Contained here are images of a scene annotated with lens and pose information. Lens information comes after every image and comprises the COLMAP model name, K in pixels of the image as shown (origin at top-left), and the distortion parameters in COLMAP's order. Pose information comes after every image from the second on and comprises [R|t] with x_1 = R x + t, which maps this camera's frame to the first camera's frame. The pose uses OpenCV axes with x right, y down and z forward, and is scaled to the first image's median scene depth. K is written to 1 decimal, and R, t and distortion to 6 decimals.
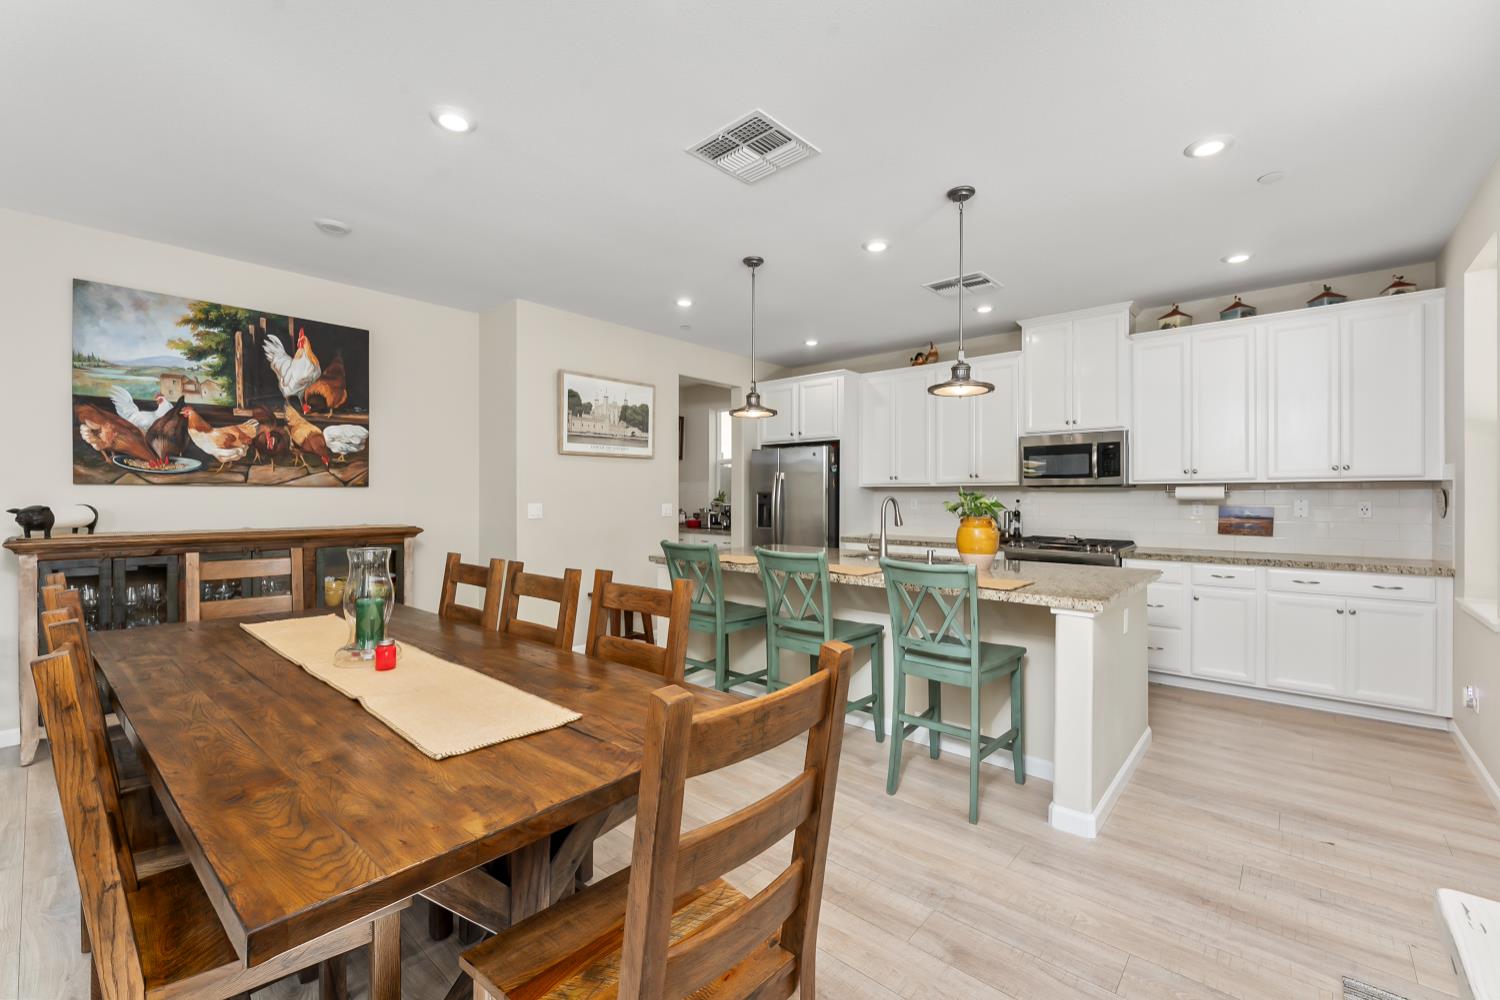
lens RADIAL K [[624.5, 0, 741.6], [0, 624.5, 495.0], [0, 0, 1]] dist [-0.001428, -0.000159]
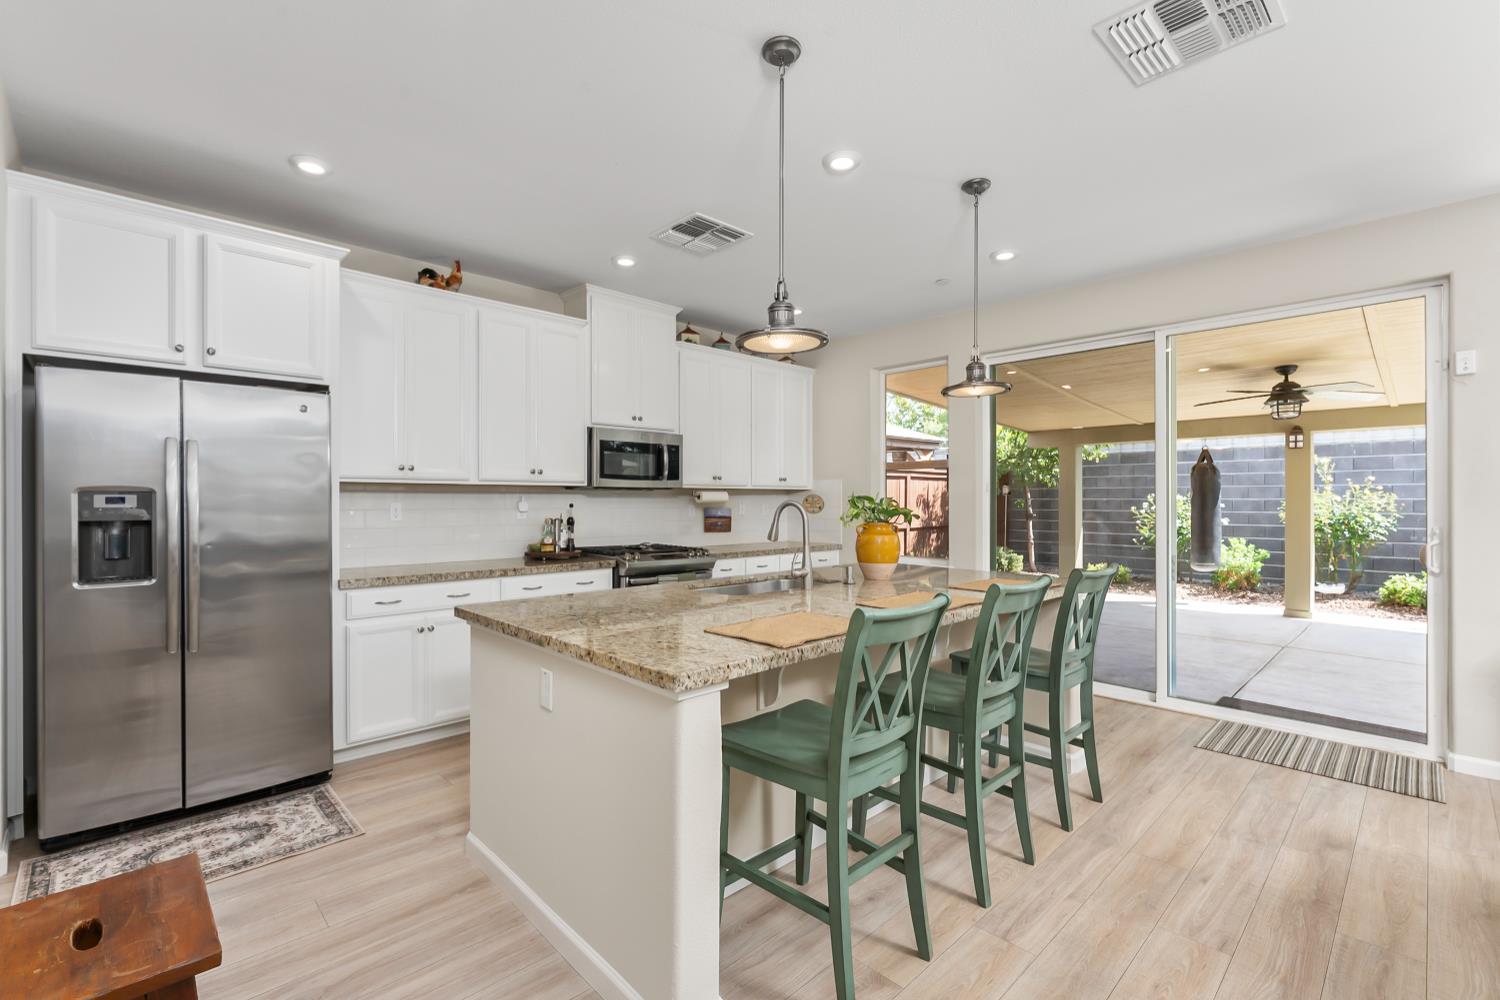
lens RADIAL K [[654.7, 0, 740.6], [0, 654.7, 496.5], [0, 0, 1]] dist [-0.001116, -0.000353]
pose [[0.079864, 0.003776, 0.996799, -0.463106], [-0.004002, 0.999986, -0.003468, 0.000183], [-0.996798, -0.003712, 0.079878, 0.871183]]
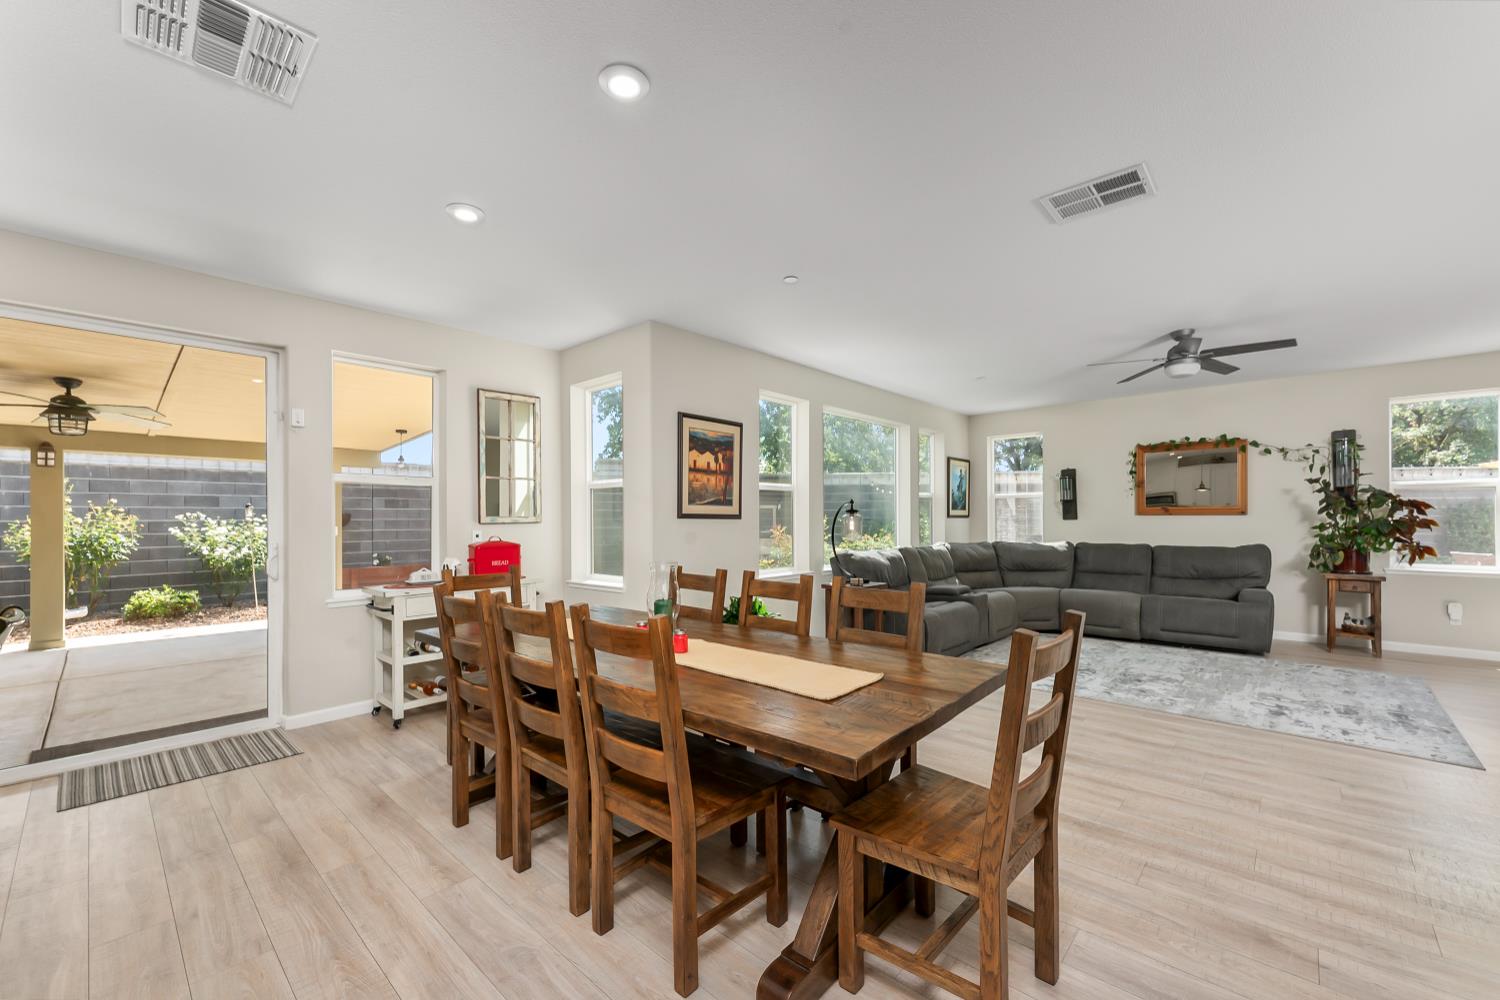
lens RADIAL K [[602.3, 0, 746.1], [0, 602.3, 515.4], [0, 0, 1]] dist [0.001175, 0.000196]
pose [[-0.999889, 0.003507, 0.014513, -0.350814], [0.003374, 0.999952, -0.009153, 0.000270], [-0.014545, -0.009103, -0.999853, 0.998788]]
